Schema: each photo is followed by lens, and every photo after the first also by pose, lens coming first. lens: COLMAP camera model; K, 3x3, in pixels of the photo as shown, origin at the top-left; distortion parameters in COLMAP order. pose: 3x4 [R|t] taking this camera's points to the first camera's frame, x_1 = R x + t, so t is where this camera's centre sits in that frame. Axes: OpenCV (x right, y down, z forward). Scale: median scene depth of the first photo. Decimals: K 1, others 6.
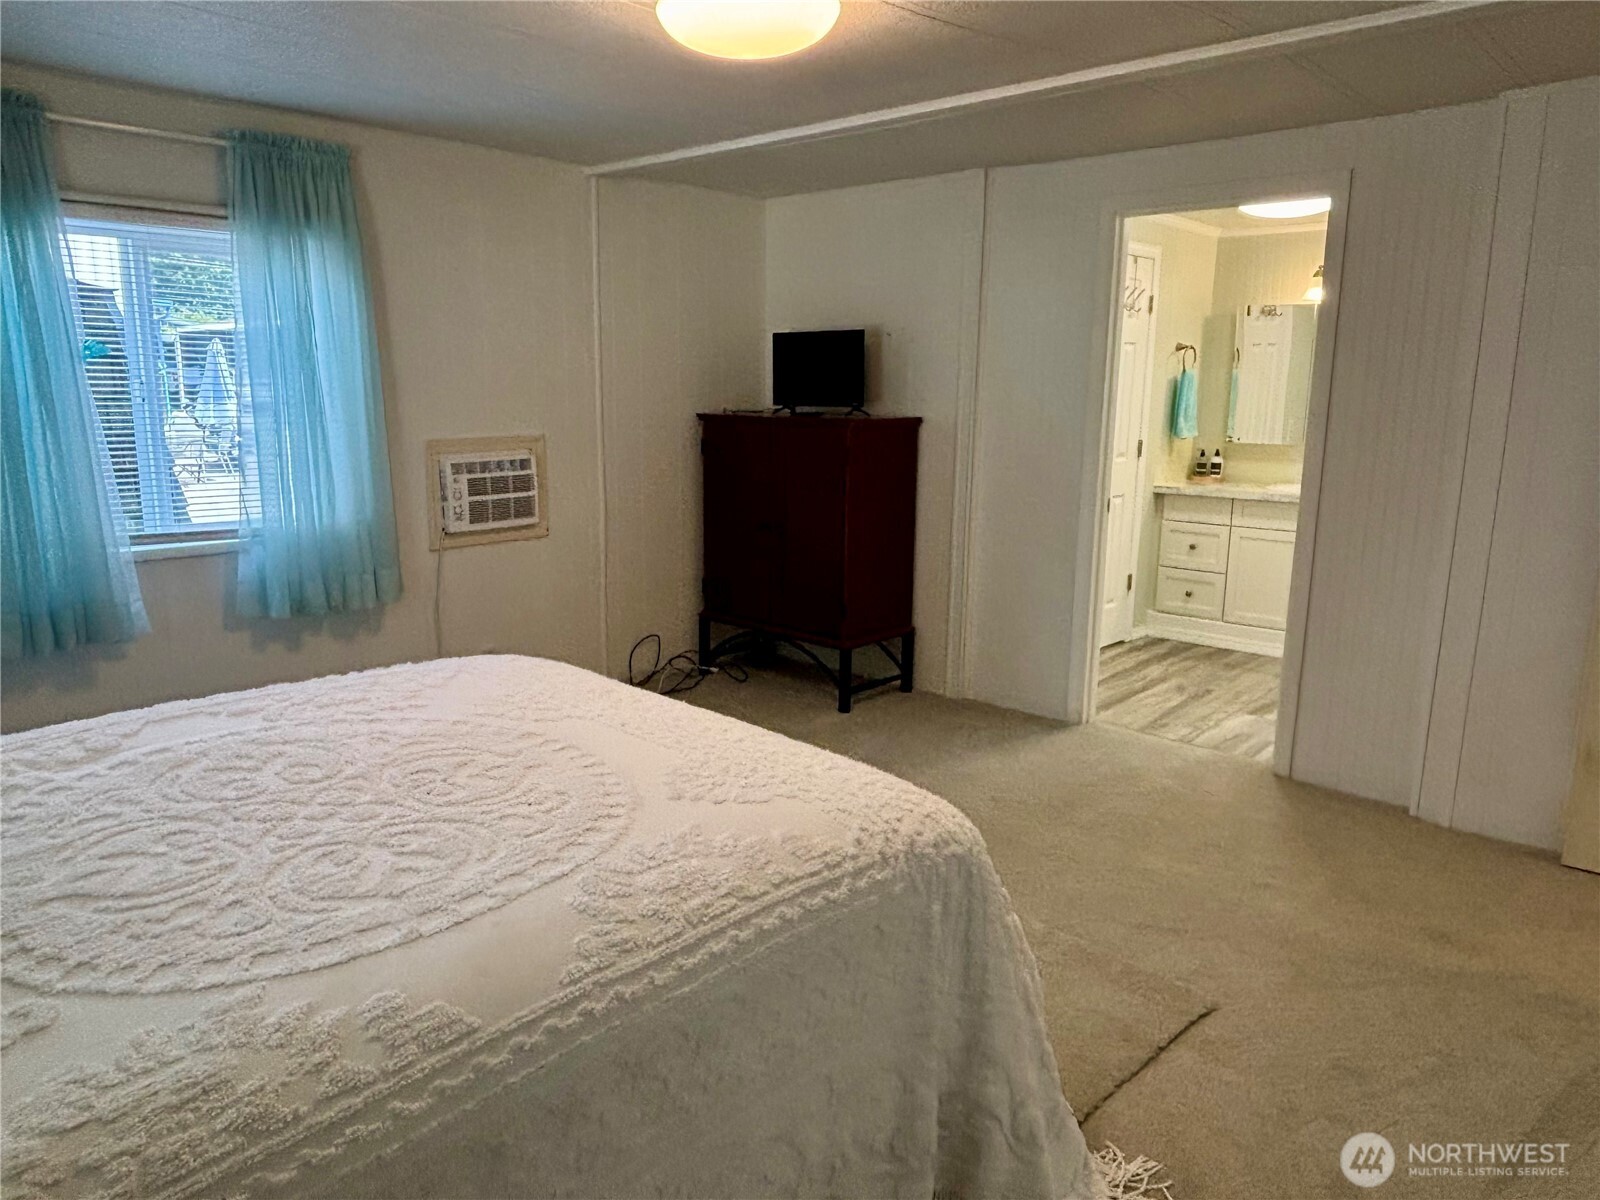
lens RADIAL K [[1083.1, 0, 795.6], [0, 1083.1, 605.1], [0, 0, 1]] dist [0.043404, -0.065191]
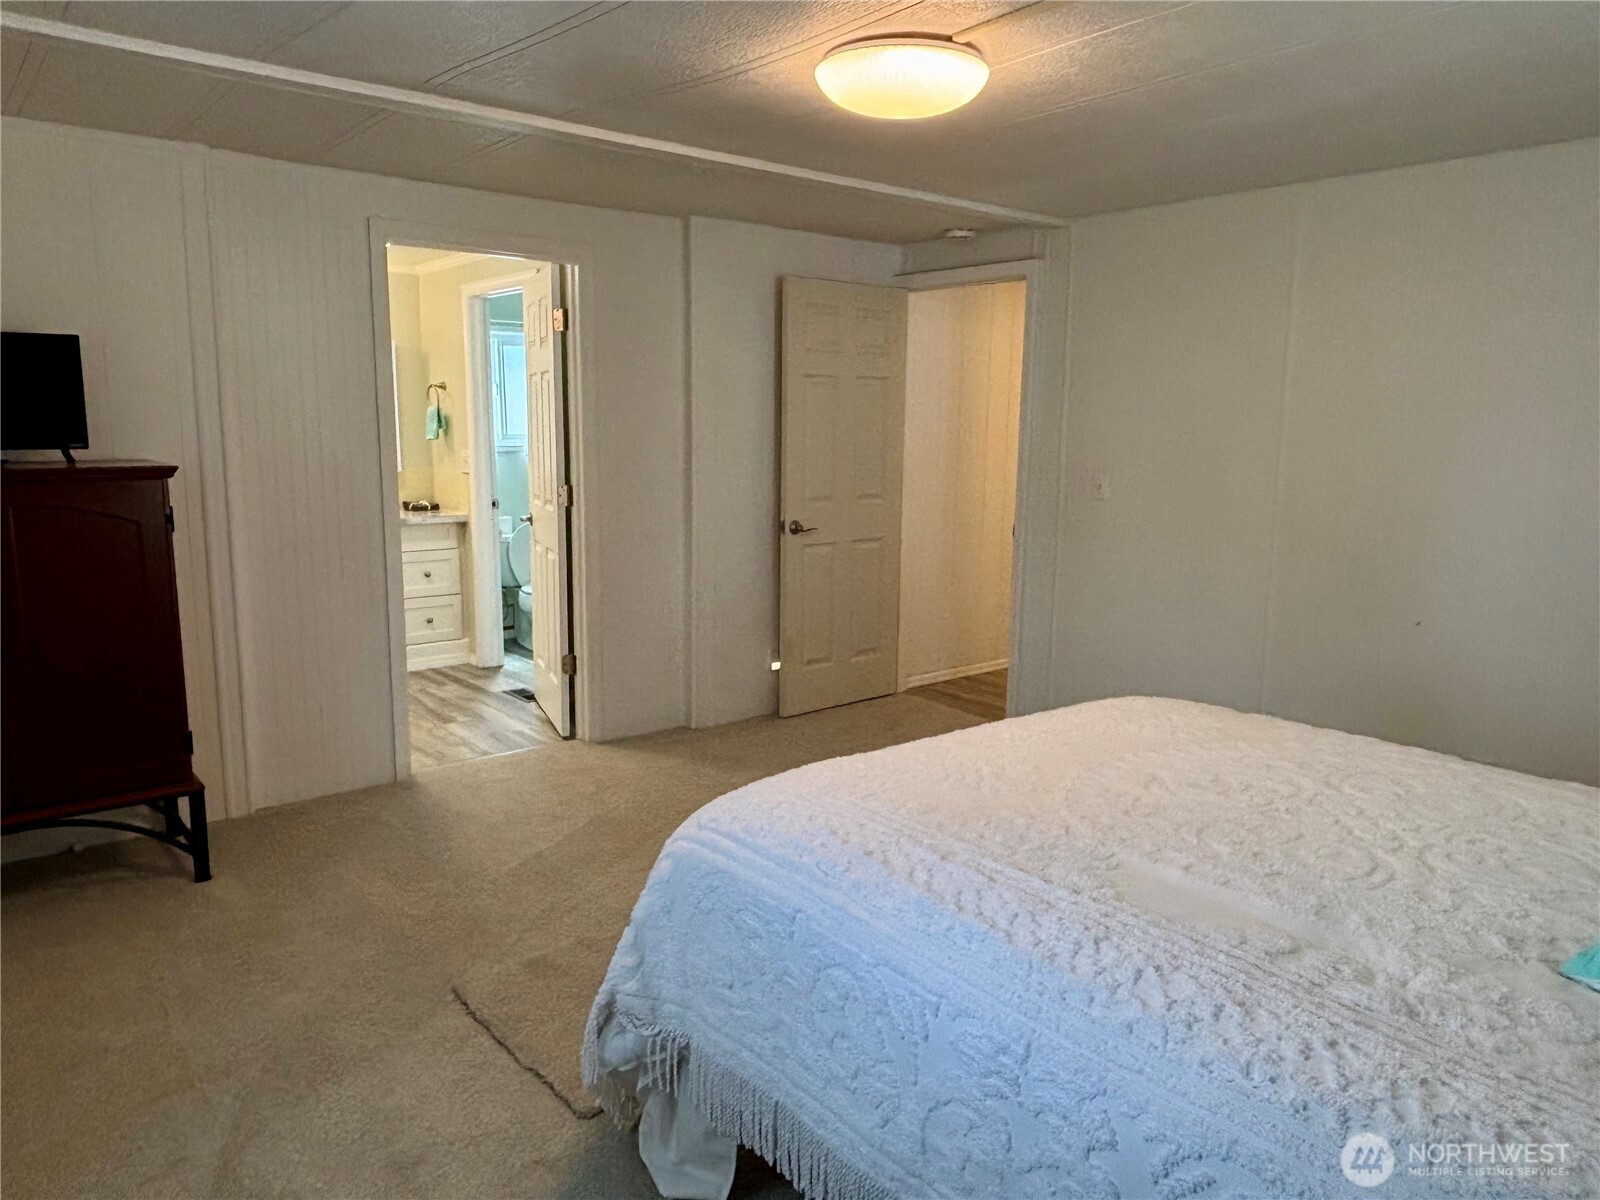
lens RADIAL K [[1083.1, 0, 789.9], [0, 1083.1, 597.1], [0, 0, 1]] dist [0.043404, -0.065191]
pose [[0.147081, -0.169574, 0.974480, -0.632678], [0.197042, 0.970472, 0.139136, -0.116984], [-0.969300, 0.171549, 0.176151, 0.540805]]
